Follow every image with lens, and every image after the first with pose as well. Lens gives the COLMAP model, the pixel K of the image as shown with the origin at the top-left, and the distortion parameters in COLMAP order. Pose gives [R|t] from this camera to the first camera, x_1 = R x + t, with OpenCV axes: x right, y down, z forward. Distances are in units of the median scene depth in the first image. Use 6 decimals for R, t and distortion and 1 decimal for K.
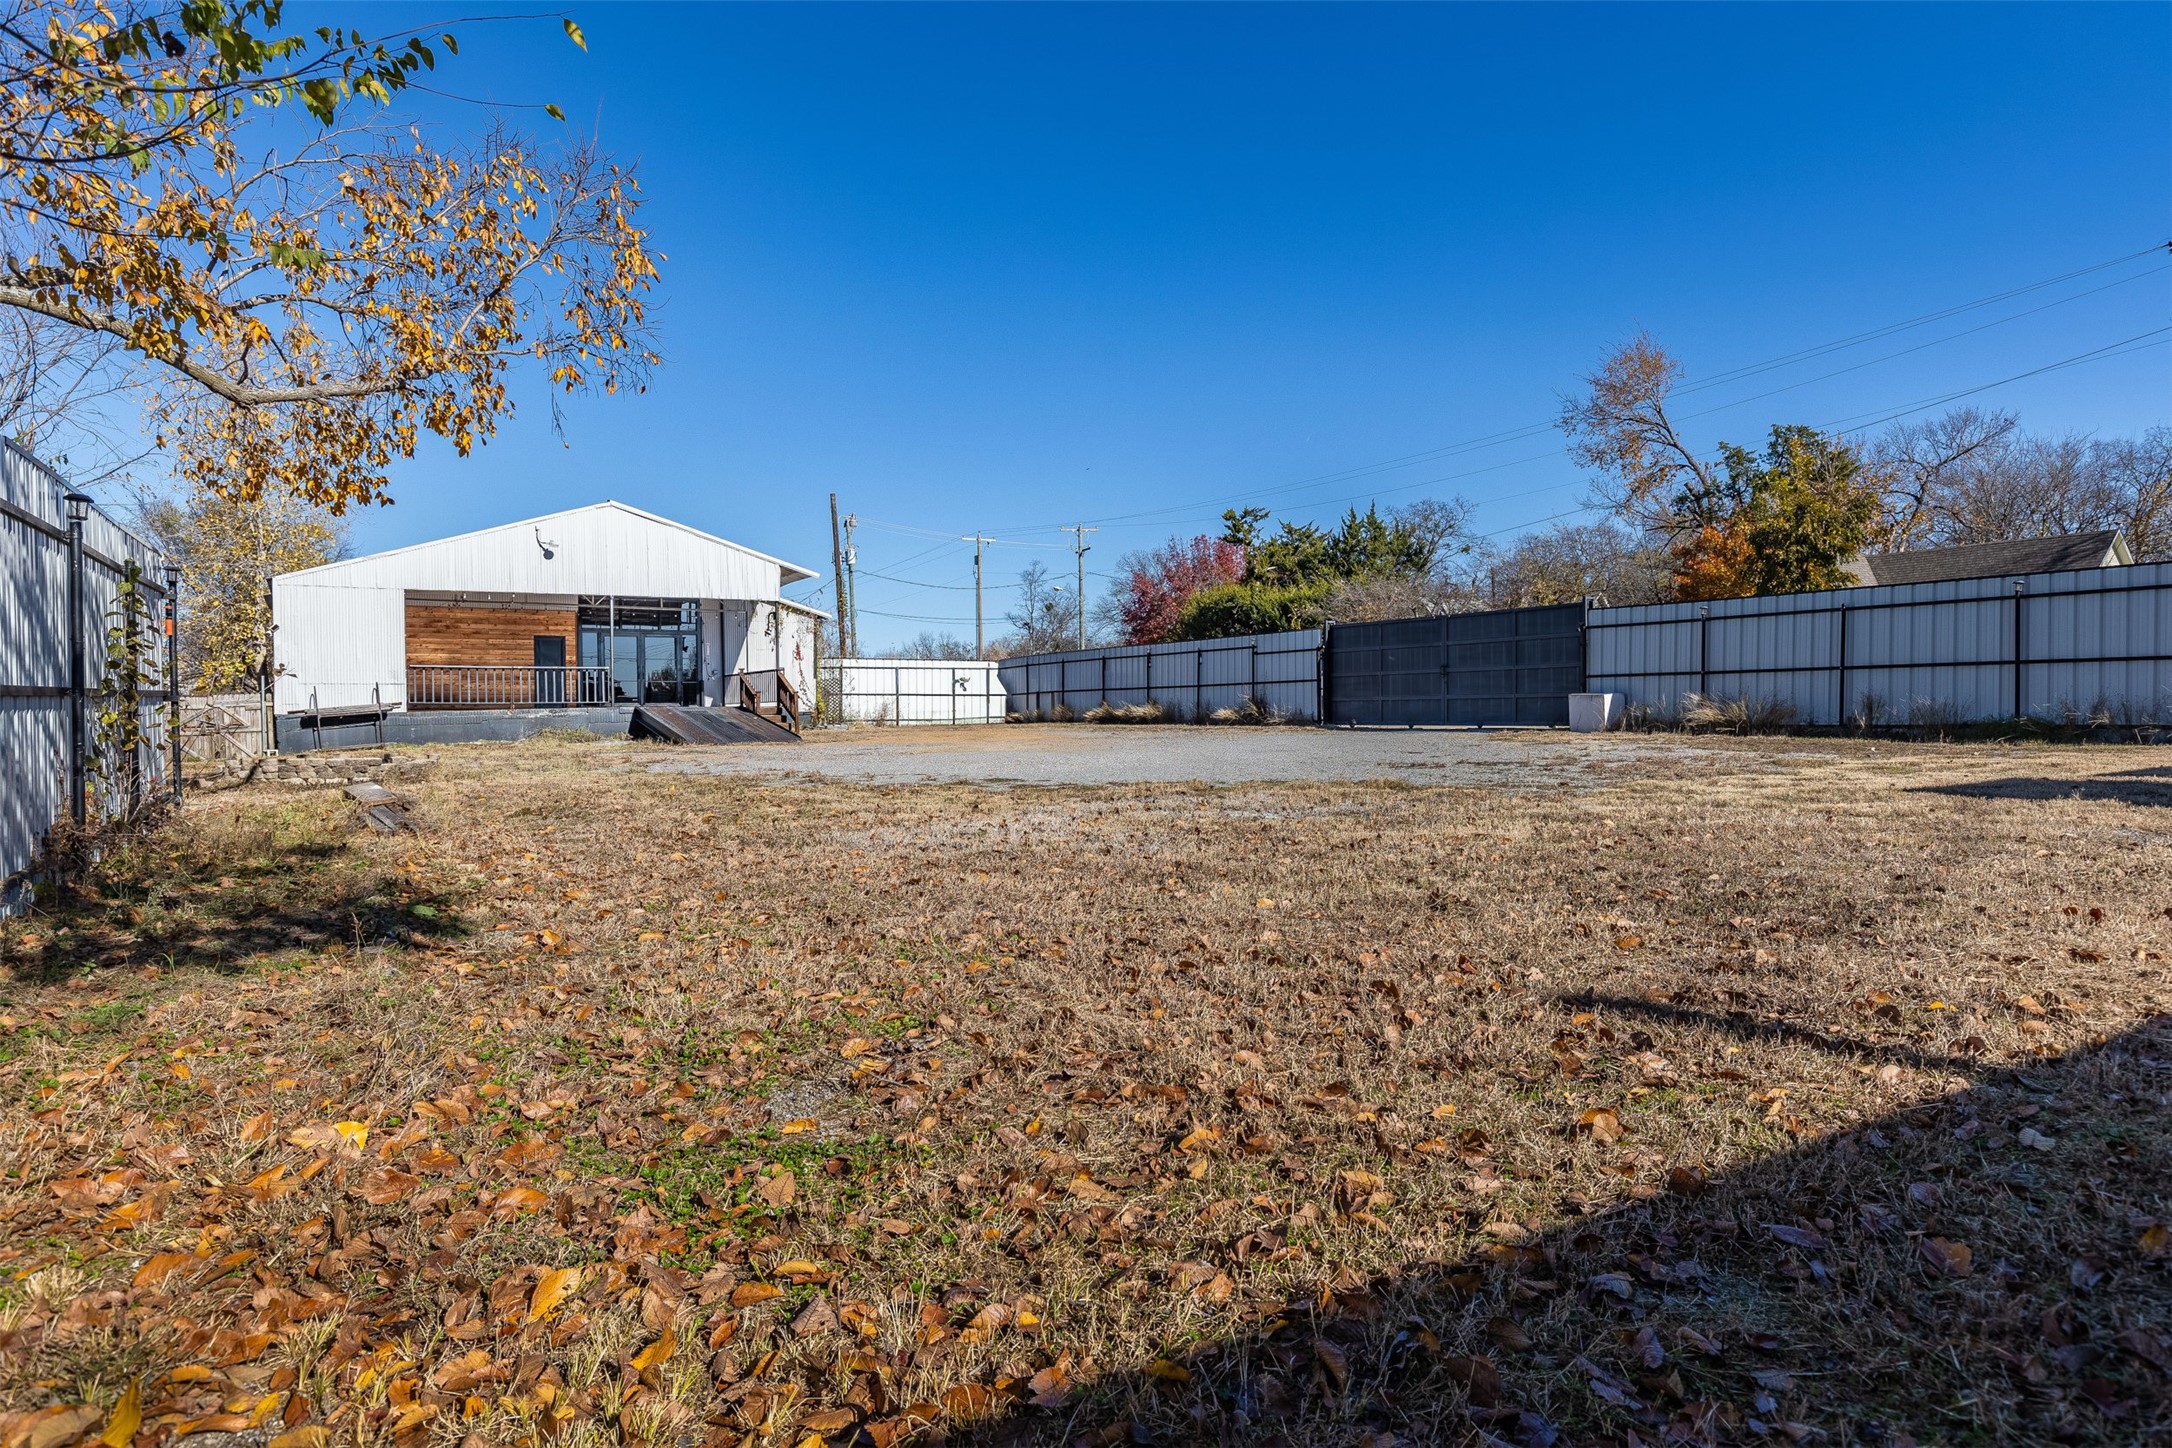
lens RADIAL K [[1365.9, 0, 1086.0], [0, 1365.9, 724.0], [0, 0, 1]] dist [0.001081, -0.000048]
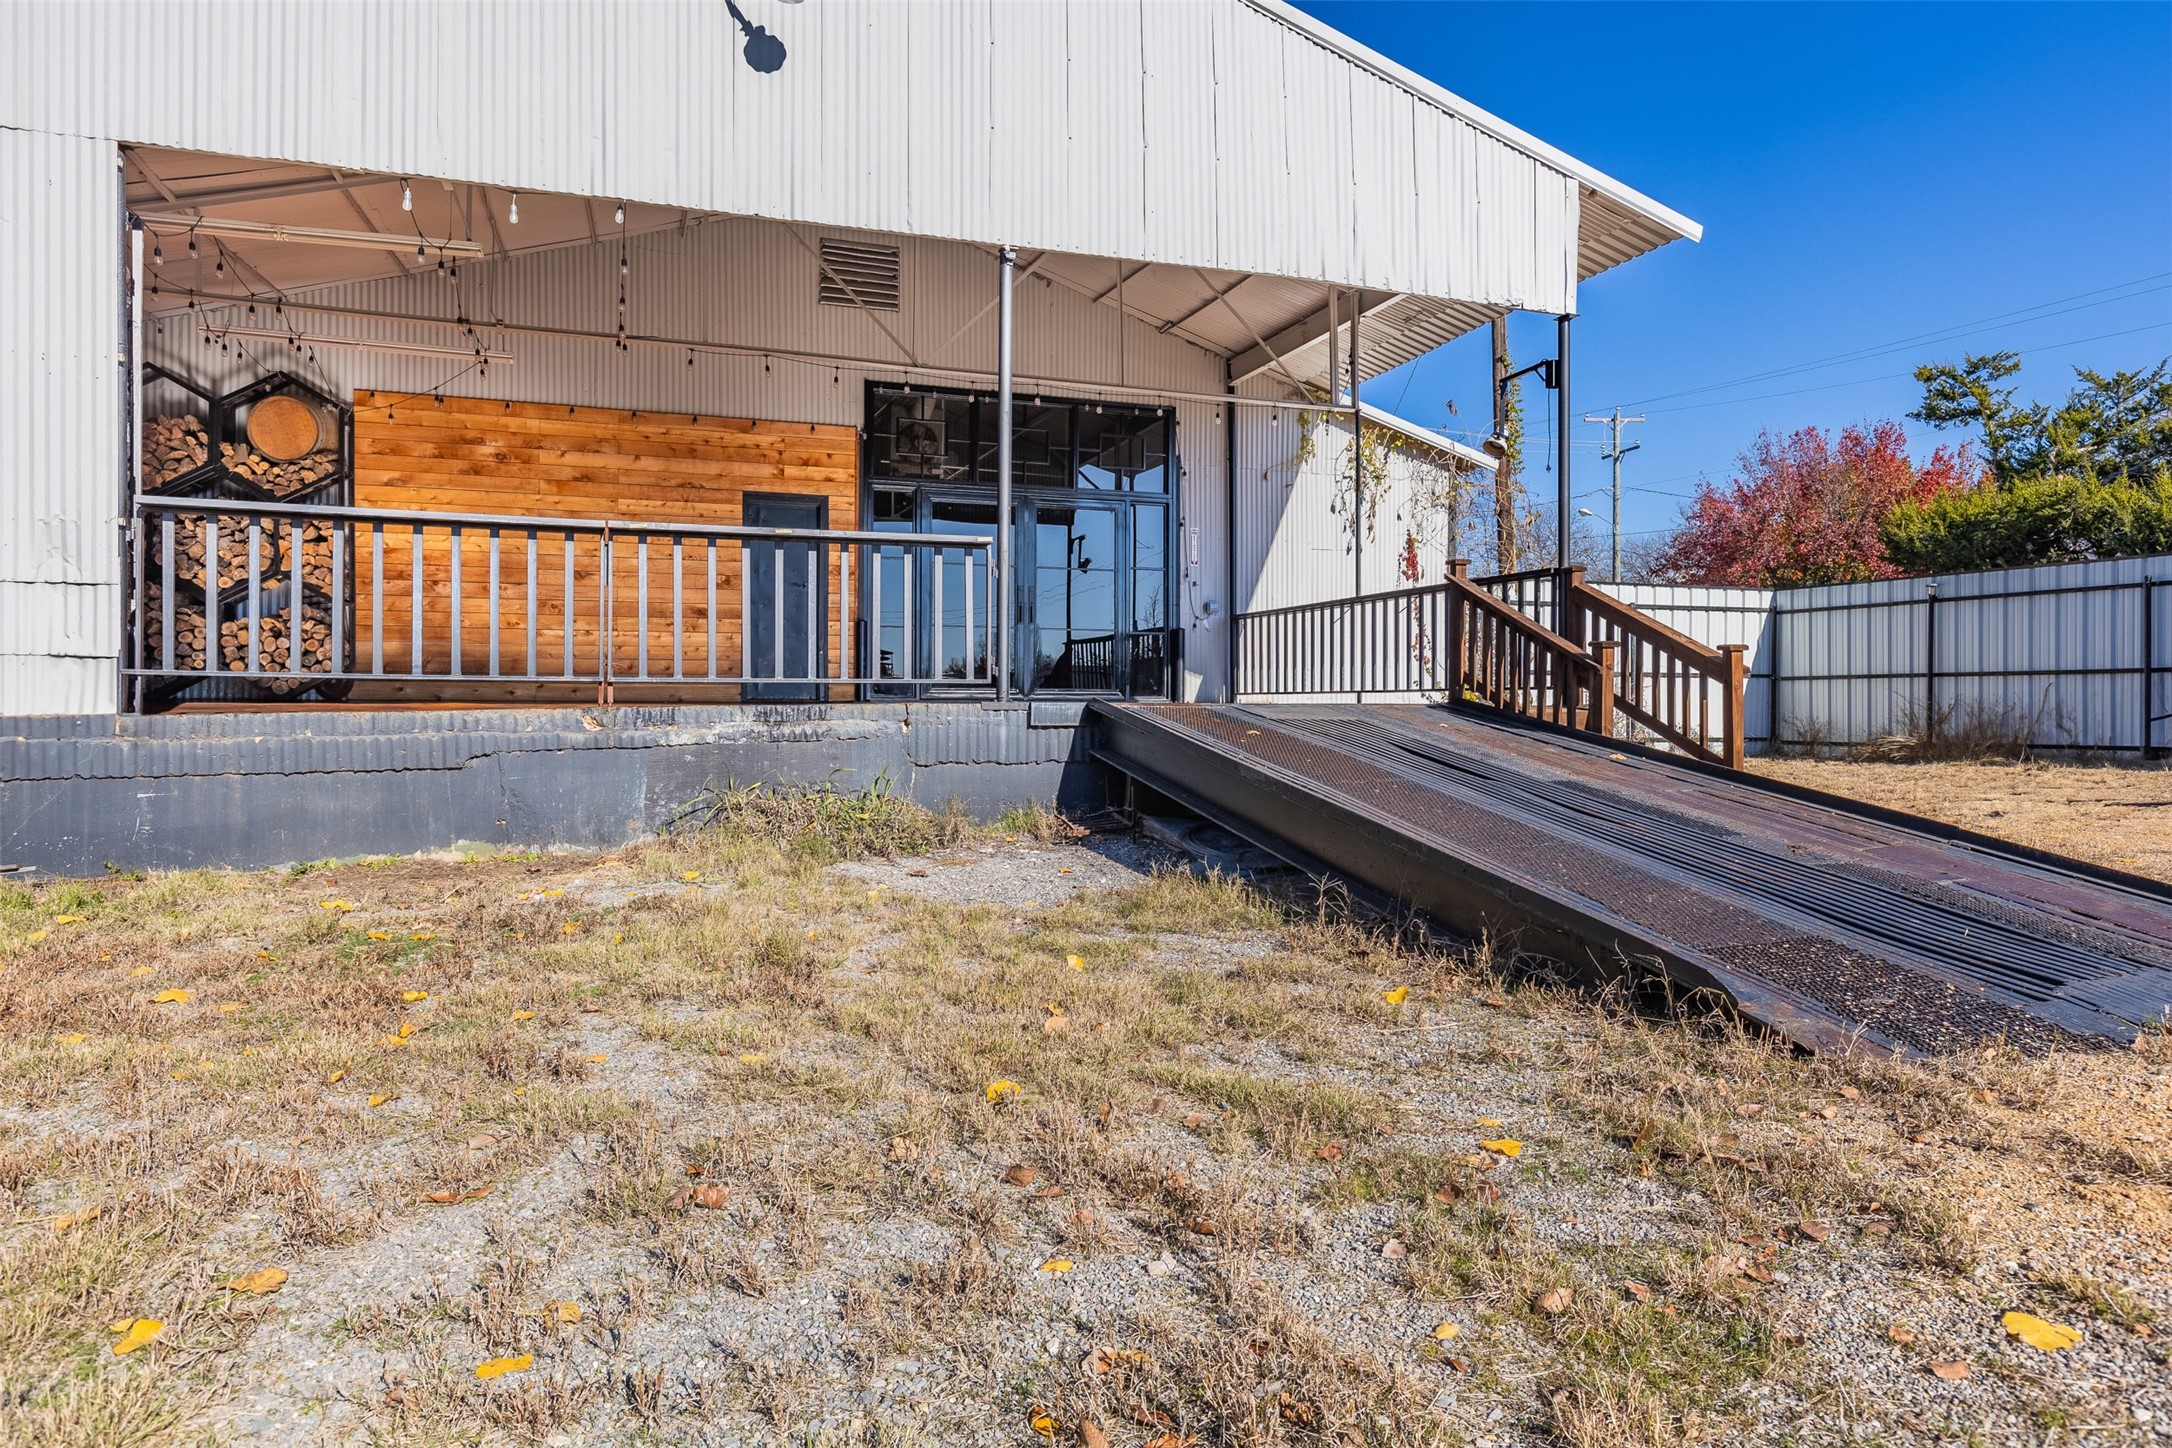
lens RADIAL K [[1365.9, 0, 1086.0], [0, 1365.9, 724.0], [0, 0, 1]] dist [0.001081, -0.000048]
pose [[0.984094, 0.014095, -0.177089, -0.255864], [-0.012979, 0.999888, 0.007458, -0.009017], [0.177175, -0.005041, 0.984167, 0.673478]]
